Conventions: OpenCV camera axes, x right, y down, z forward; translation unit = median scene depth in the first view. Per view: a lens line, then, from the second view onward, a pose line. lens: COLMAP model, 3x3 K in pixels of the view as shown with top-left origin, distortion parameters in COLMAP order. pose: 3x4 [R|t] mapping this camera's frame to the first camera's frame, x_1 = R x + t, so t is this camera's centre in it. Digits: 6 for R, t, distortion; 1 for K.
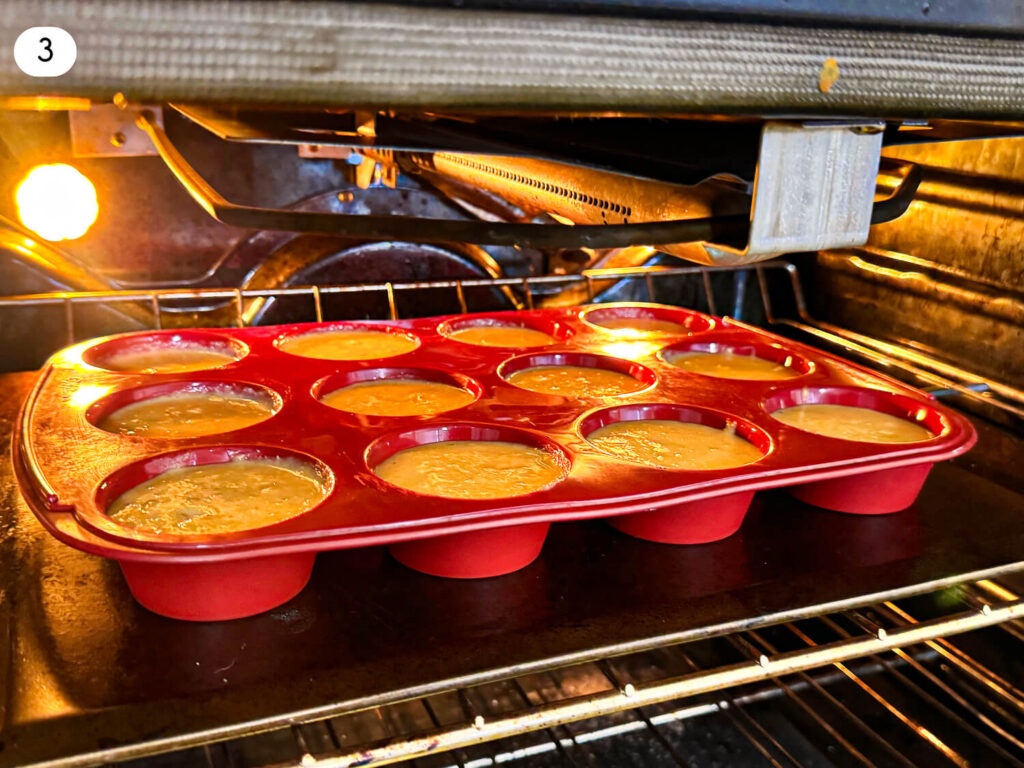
lens RADIAL K [[1020.2, 0, 503.6], [0, 1020.2, 384.5], [0, 0, 1]] dist [0.015871, 0.003855]
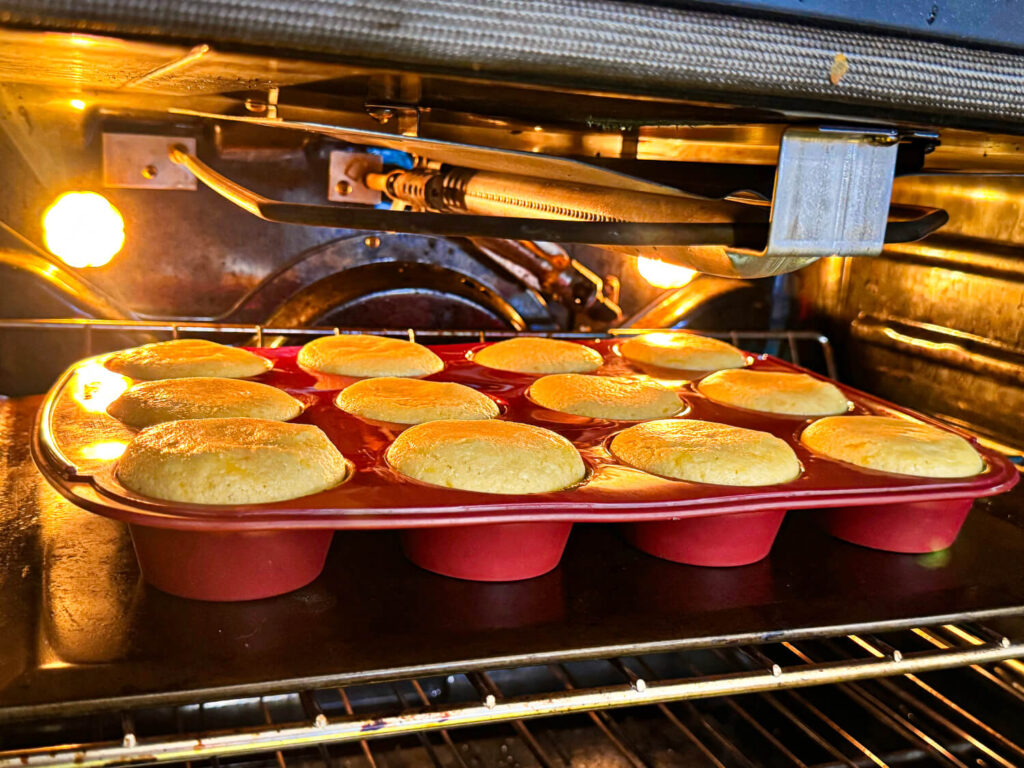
lens RADIAL K [[1098.7, 0, 511.5], [0, 1098.7, 380.7], [0, 0, 1]] dist [0.042047, -0.008747]
pose [[0.998942, 0.044654, -0.010964, -0.005079], [-0.045532, 0.993878, -0.100664, 0.120990], [0.006402, 0.101056, 0.994860, -0.112086]]
